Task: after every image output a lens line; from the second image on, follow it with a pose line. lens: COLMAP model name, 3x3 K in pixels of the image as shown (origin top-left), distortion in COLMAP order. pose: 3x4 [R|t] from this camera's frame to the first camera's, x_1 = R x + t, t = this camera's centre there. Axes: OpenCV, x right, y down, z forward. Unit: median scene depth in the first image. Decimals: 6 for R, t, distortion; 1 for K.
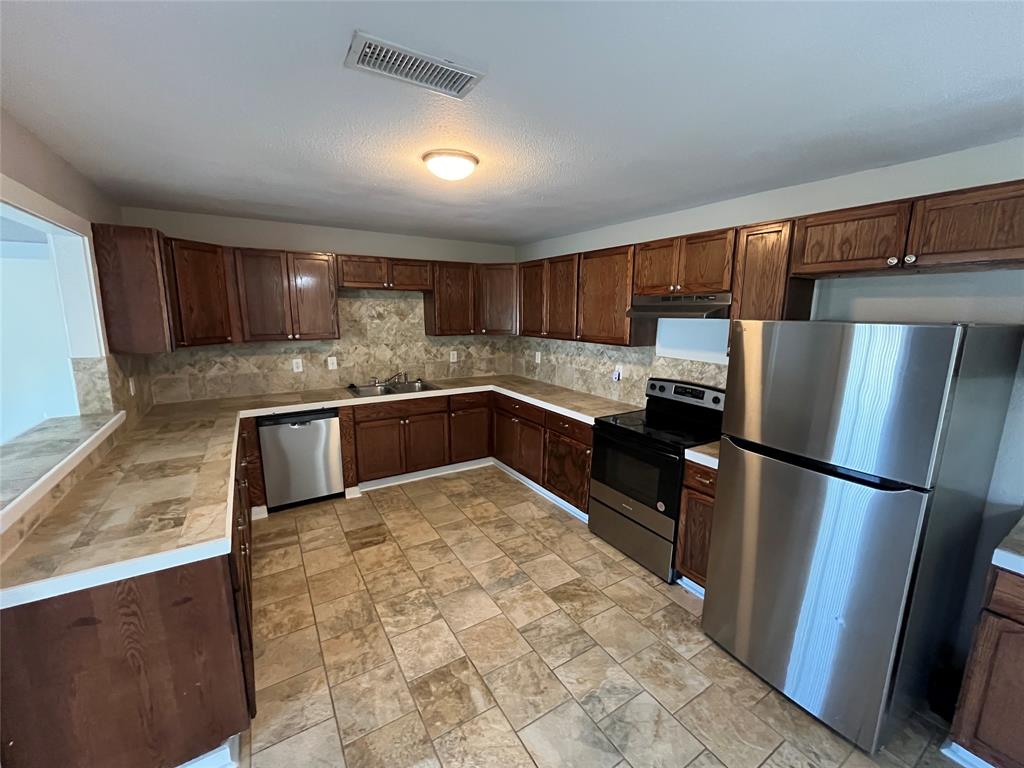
lens RADIAL K [[414.2, 0, 512.0], [0, 414.2, 384.0], [0, 0, 1]] dist [-0.002683, -0.000202]
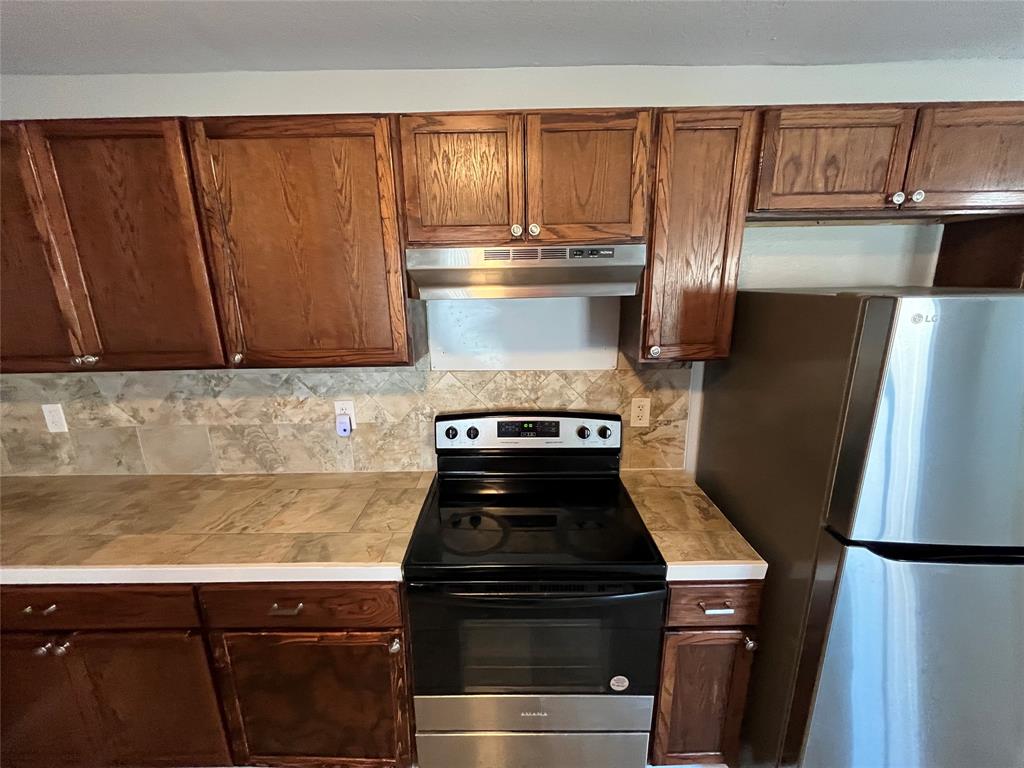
lens RADIAL K [[414.2, 0, 512.0], [0, 414.2, 384.0], [0, 0, 1]] dist [-0.002683, -0.000202]
pose [[0.529061, -0.224326, 0.818396, -0.023501], [0.171078, 0.972820, 0.156059, -0.113015], [-0.831160, 0.057445, 0.553058, 0.618802]]
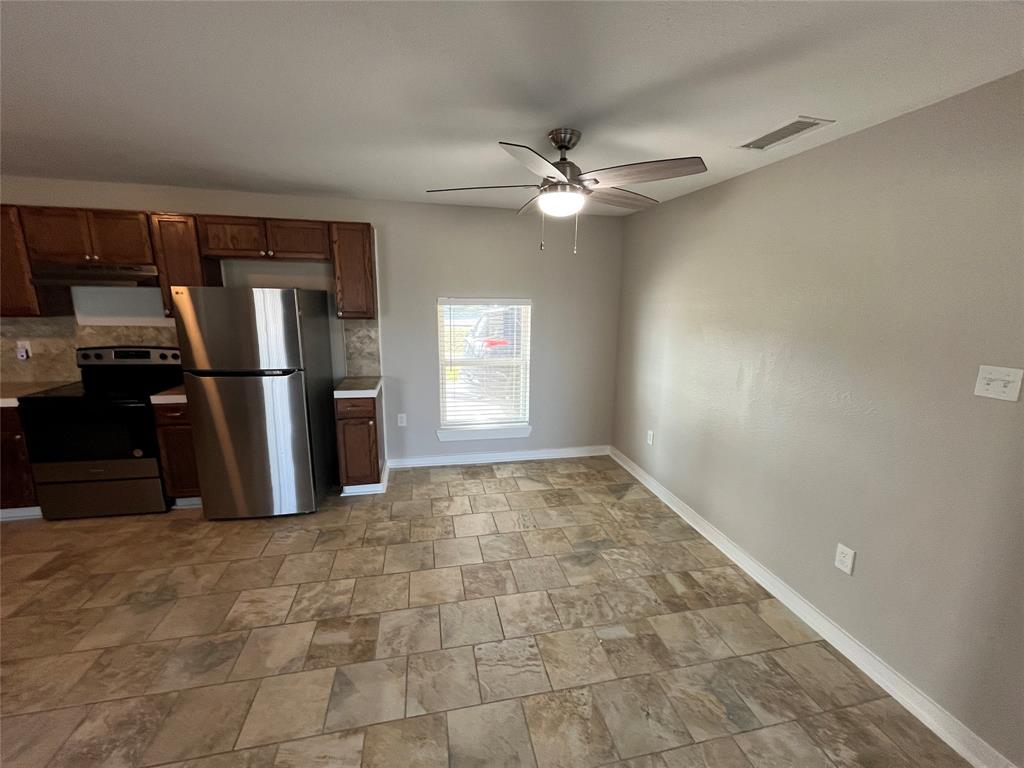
lens RADIAL K [[414.2, 0, 512.0], [0, 414.2, 384.0], [0, 0, 1]] dist [-0.002683, -0.000202]
pose [[0.336162, -0.201675, 0.919958, -0.231661], [0.148621, 0.975924, 0.159636, 0.062411], [-0.930004, 0.083062, 0.358042, -0.293034]]
